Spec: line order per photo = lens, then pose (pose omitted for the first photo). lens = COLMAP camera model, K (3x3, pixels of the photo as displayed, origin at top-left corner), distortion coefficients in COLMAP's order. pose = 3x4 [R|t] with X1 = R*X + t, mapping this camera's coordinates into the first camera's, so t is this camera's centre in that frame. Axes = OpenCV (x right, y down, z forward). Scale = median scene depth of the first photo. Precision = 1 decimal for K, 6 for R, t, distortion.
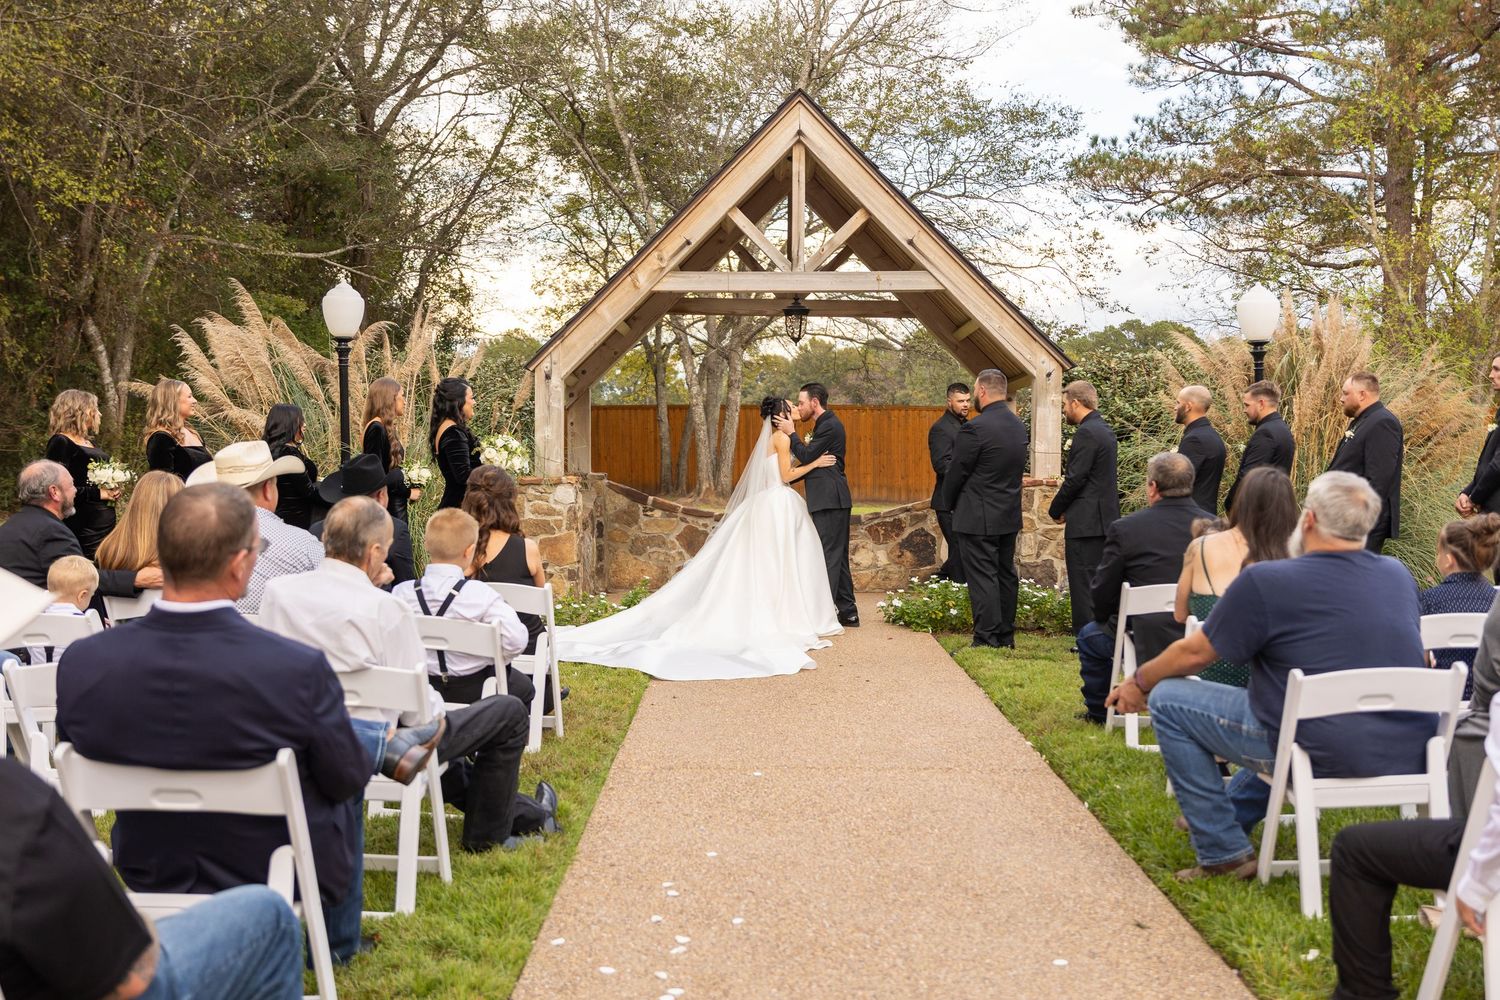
lens RADIAL K [[1516.3, 0, 751.2], [0, 1516.3, 498.7], [0, 0, 1]] dist [0.005205, 0.000000]
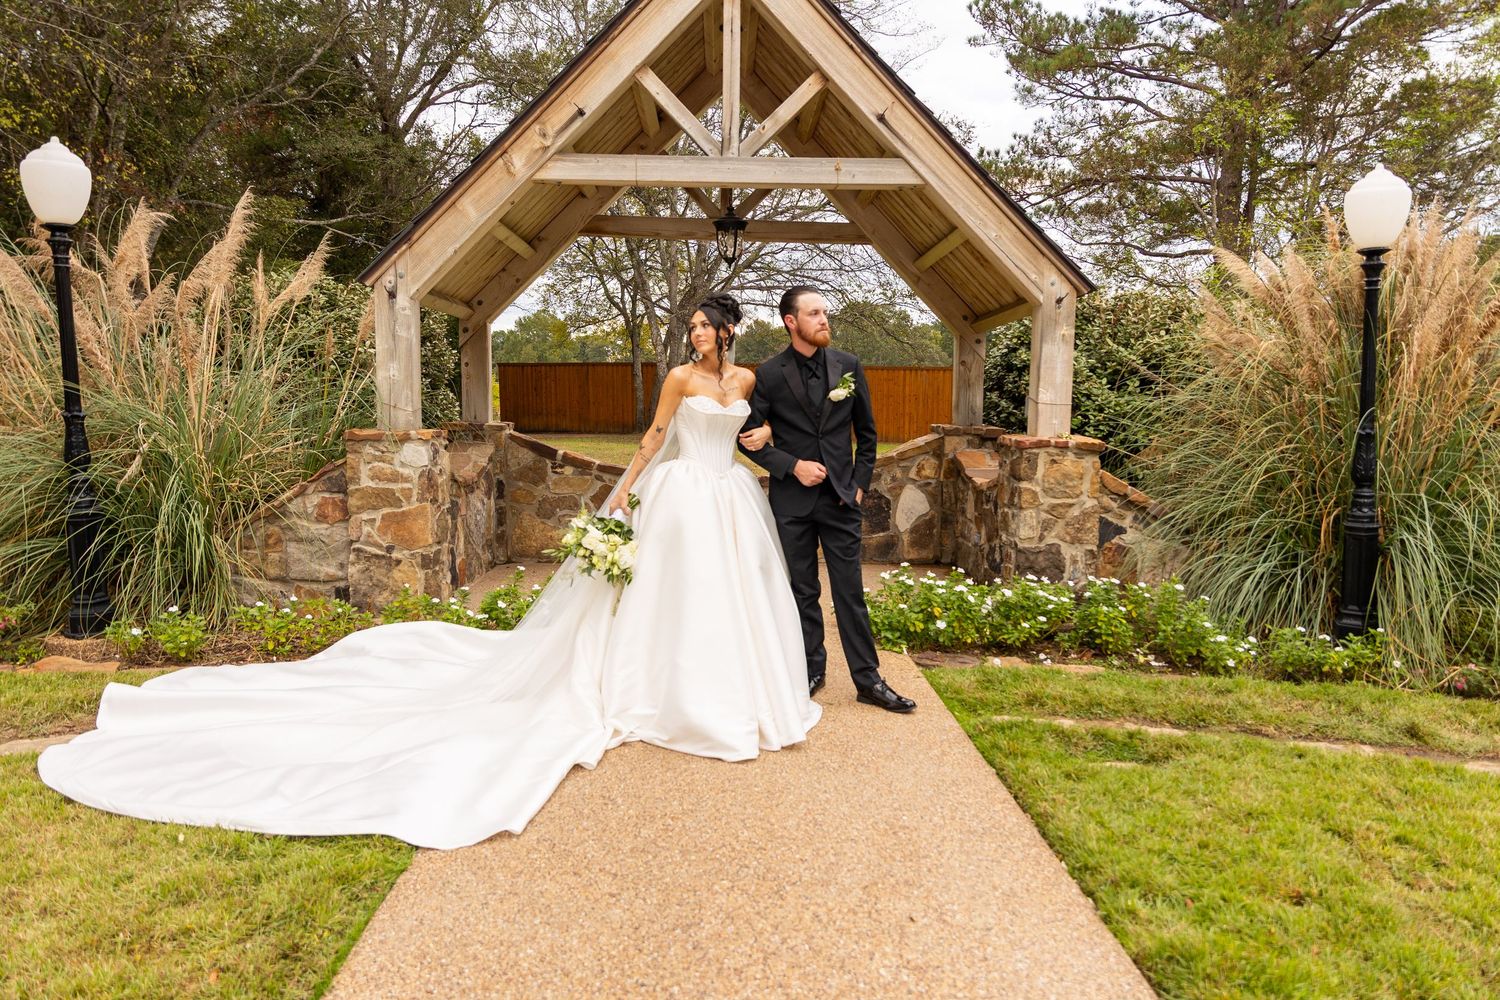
lens RADIAL K [[1034.5, 0, 749.9], [0, 1034.5, 497.0], [0, 0, 1]] dist [0.004919, 0.010729]
pose [[0.999328, 0.005731, 0.036216, 0.019703], [-0.007973, 0.998040, 0.062077, -0.012478], [-0.035790, -0.062324, 0.997414, 0.410703]]
